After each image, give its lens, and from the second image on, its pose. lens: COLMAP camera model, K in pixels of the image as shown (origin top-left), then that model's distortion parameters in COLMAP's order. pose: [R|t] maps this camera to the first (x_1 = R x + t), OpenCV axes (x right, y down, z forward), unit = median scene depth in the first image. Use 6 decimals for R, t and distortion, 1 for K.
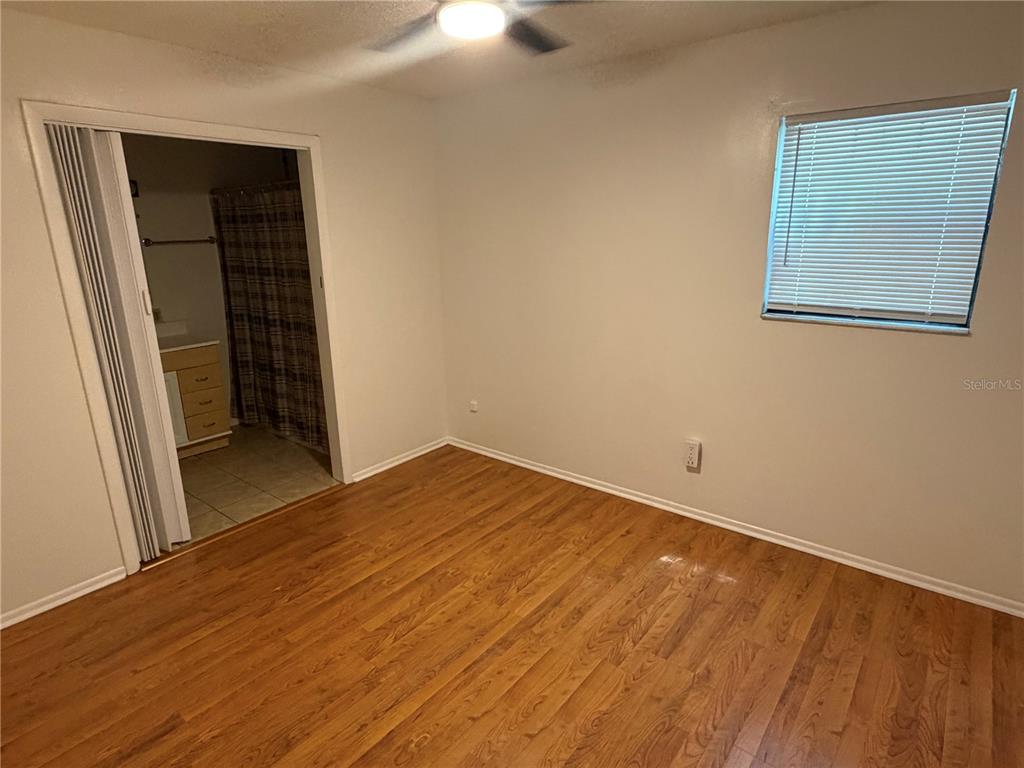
lens RADIAL K [[574.2, 0, 513.1], [0, 574.2, 386.9], [0, 0, 1]] dist [-0.005596, -0.000752]
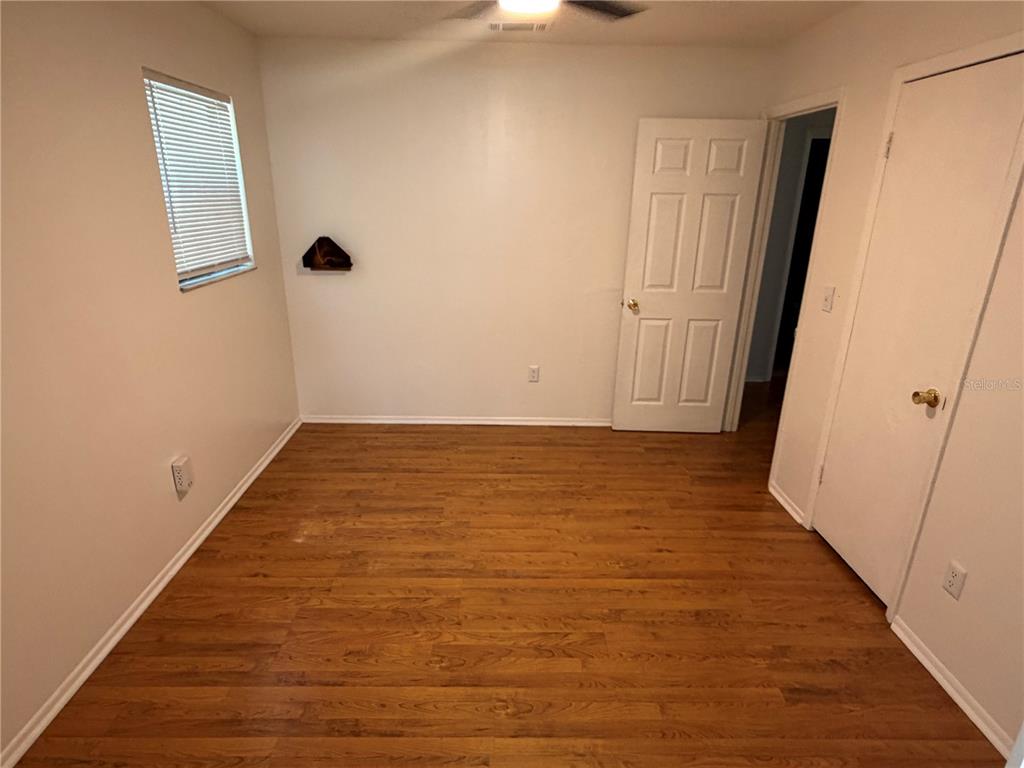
lens RADIAL K [[574.2, 0, 511.3], [0, 574.2, 380.2], [0, 0, 1]] dist [-0.005596, -0.000752]
pose [[-0.636207, -0.238704, 0.733662, -0.698901], [0.201003, 0.866811, 0.456328, -0.352679], [-0.744874, 0.437788, -0.503492, 1.284399]]
